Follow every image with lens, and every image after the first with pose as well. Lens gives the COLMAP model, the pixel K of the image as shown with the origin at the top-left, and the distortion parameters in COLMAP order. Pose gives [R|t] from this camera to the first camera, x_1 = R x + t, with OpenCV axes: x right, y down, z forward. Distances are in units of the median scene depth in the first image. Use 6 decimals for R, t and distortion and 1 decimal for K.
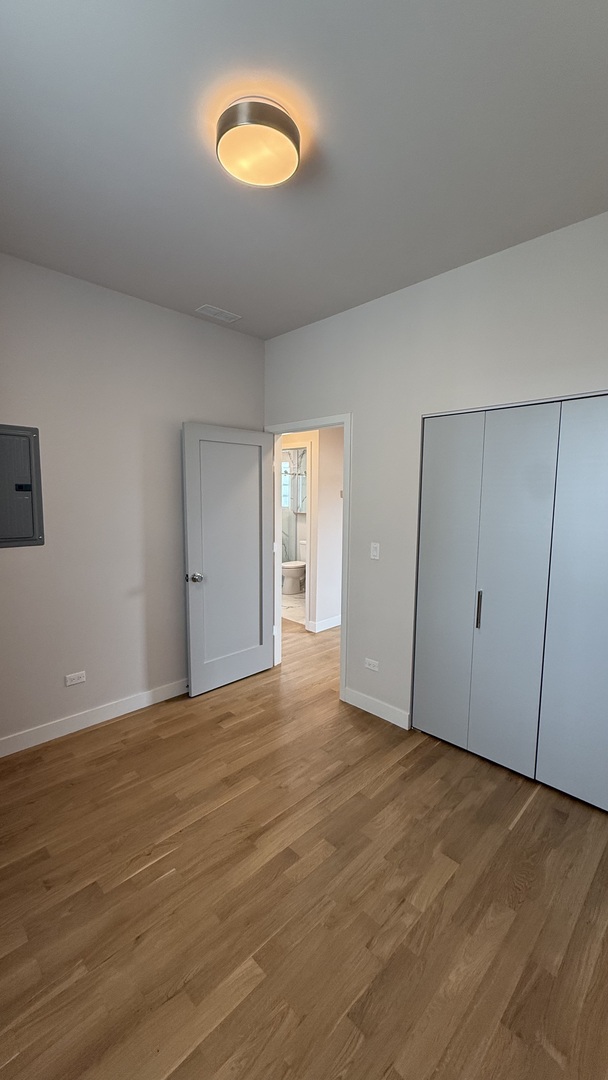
lens RADIAL K [[429.5, 0, 304.1], [0, 429.5, 538.5], [0, 0, 1]] dist [-0.000076, 0.000499]
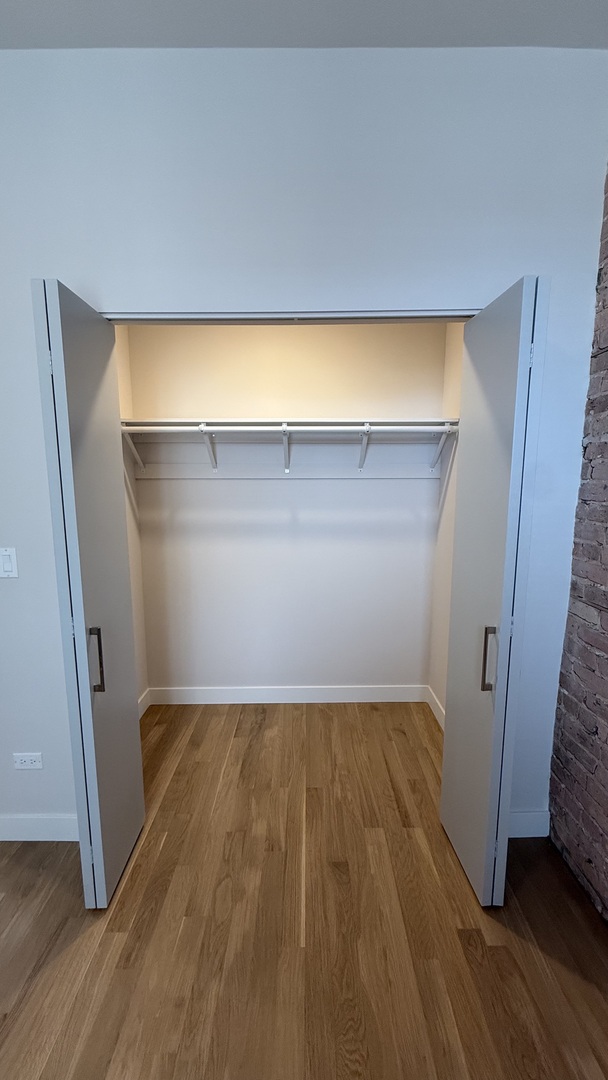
lens RADIAL K [[429.5, 0, 303.7], [0, 429.5, 536.7], [0, 0, 1]] dist [-0.000076, 0.000499]
pose [[0.708234, -0.114735, 0.696592, 0.077086], [0.089648, 0.993334, 0.072464, -0.012817], [-0.700263, 0.011127, 0.713798, 0.479303]]
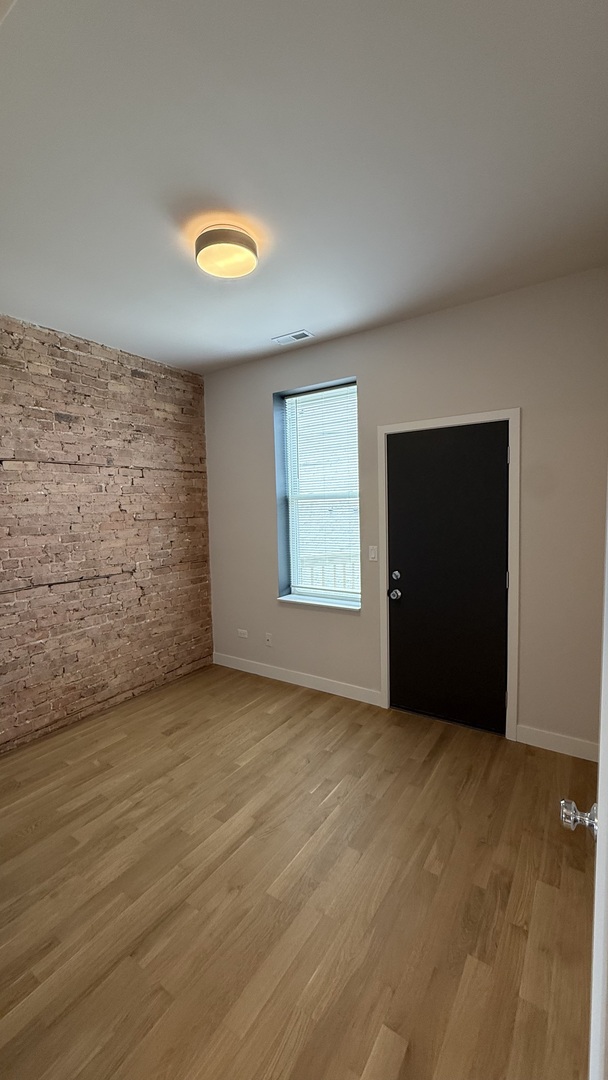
lens RADIAL K [[429.5, 0, 303.3], [0, 429.5, 538.2], [0, 0, 1]] dist [-0.000076, 0.000499]
pose [[-0.980973, 0.028854, -0.191989, -0.041186], [-0.004999, 0.984813, 0.173548, -0.186137], [0.194081, 0.171205, -0.965930, 1.778351]]
